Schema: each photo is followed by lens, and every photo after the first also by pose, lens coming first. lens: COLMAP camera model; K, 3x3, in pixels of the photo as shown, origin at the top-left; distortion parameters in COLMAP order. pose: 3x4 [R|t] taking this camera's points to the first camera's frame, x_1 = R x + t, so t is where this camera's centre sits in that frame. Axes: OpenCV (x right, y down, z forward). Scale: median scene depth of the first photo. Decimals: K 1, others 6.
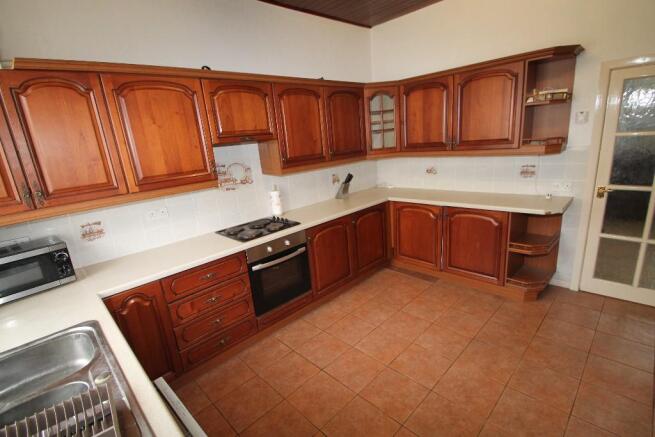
lens RADIAL K [[309.4, 0, 327.5], [0, 309.4, 218.5], [0, 0, 1]] dist [0.001157, -0.010282]
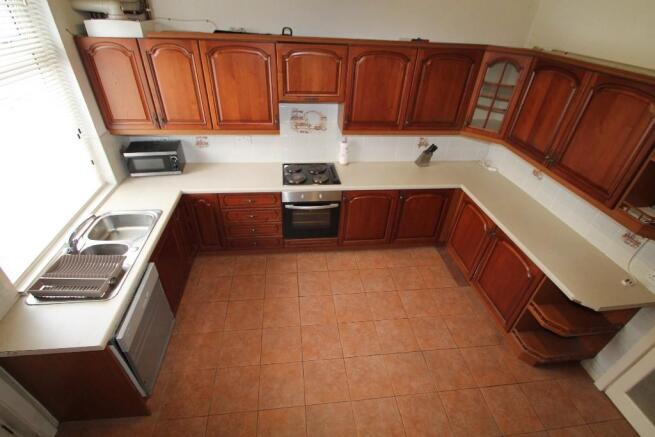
lens RADIAL K [[309.4, 0, 327.5], [0, 309.4, 218.5], [0, 0, 1]] dist [0.001157, -0.010282]
pose [[0.786698, 0.443974, -0.428944, 0.405021], [-0.263859, 0.869984, 0.416541, -0.324300], [0.558108, -0.214511, 0.801561, 0.043236]]
